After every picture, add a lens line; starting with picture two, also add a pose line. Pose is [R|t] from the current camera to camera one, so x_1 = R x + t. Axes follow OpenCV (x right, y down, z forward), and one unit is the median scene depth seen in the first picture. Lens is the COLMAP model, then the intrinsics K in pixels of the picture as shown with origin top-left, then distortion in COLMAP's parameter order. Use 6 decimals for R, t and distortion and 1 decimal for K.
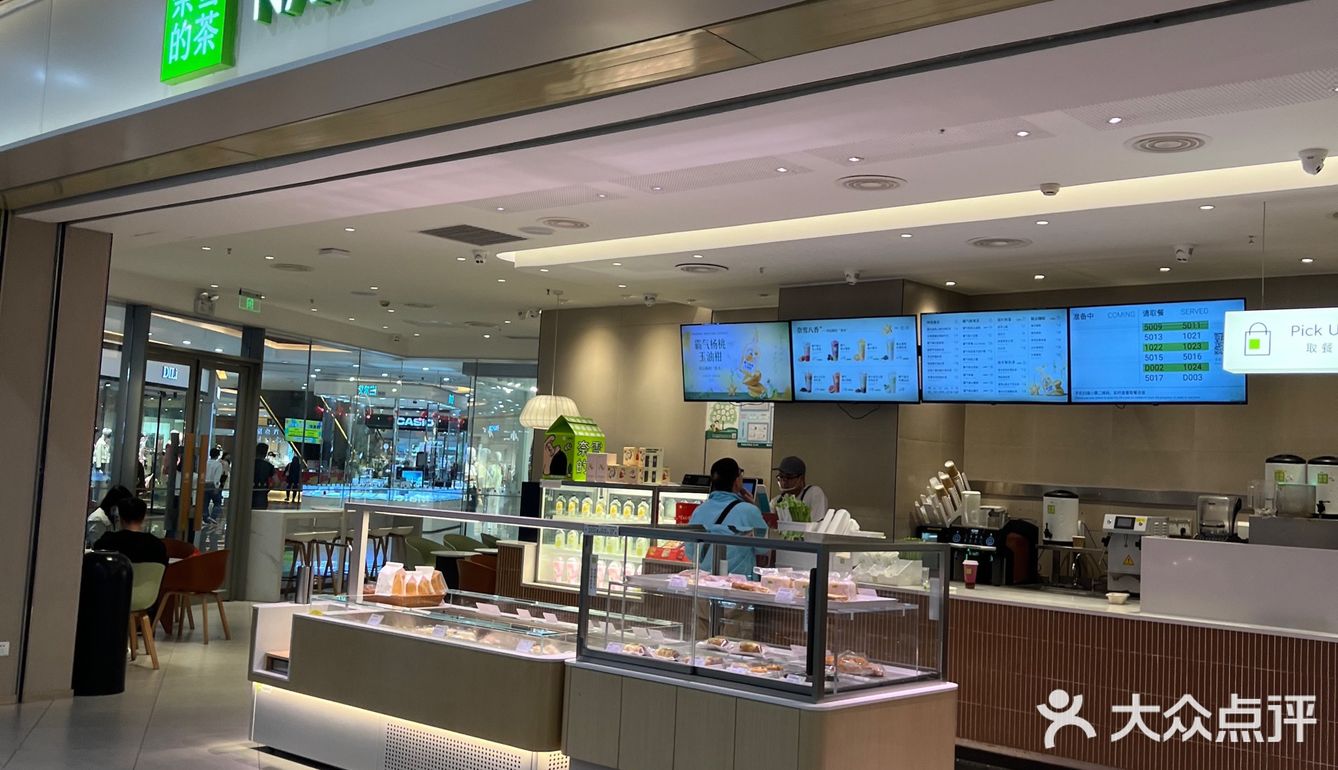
lens RADIAL K [[1342.7, 0, 668.7], [0, 1342.7, 382.7], [0, 0, 1]] dist [-0.015433, 0.000000]
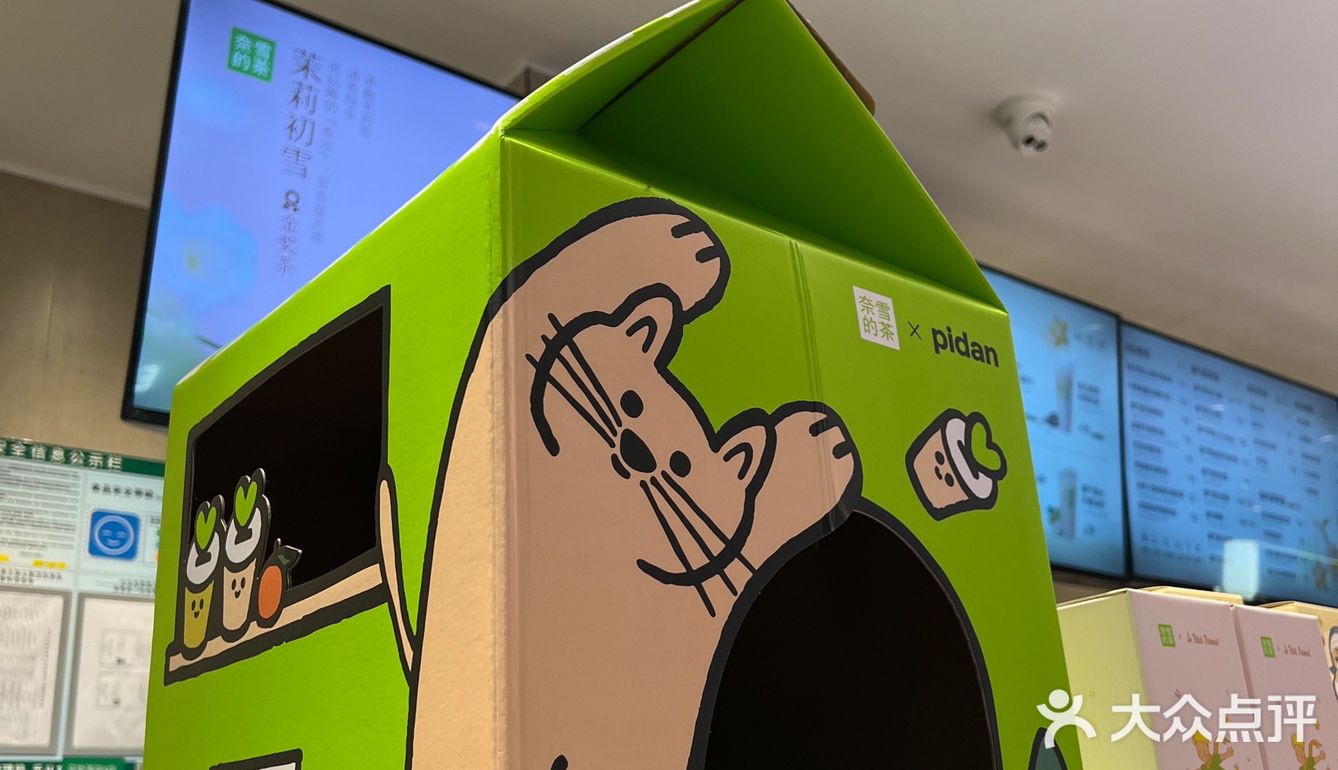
lens RADIAL K [[1342.7, 0, 668.6], [0, 1342.7, 384.3], [0, 0, 1]] dist [-0.015433, 0.000000]
pose [[0.186856, 0.295047, 0.937034, -0.144260], [-0.002630, 0.953980, -0.299858, 0.065966], [-0.982384, 0.053566, 0.179033, 1.040623]]
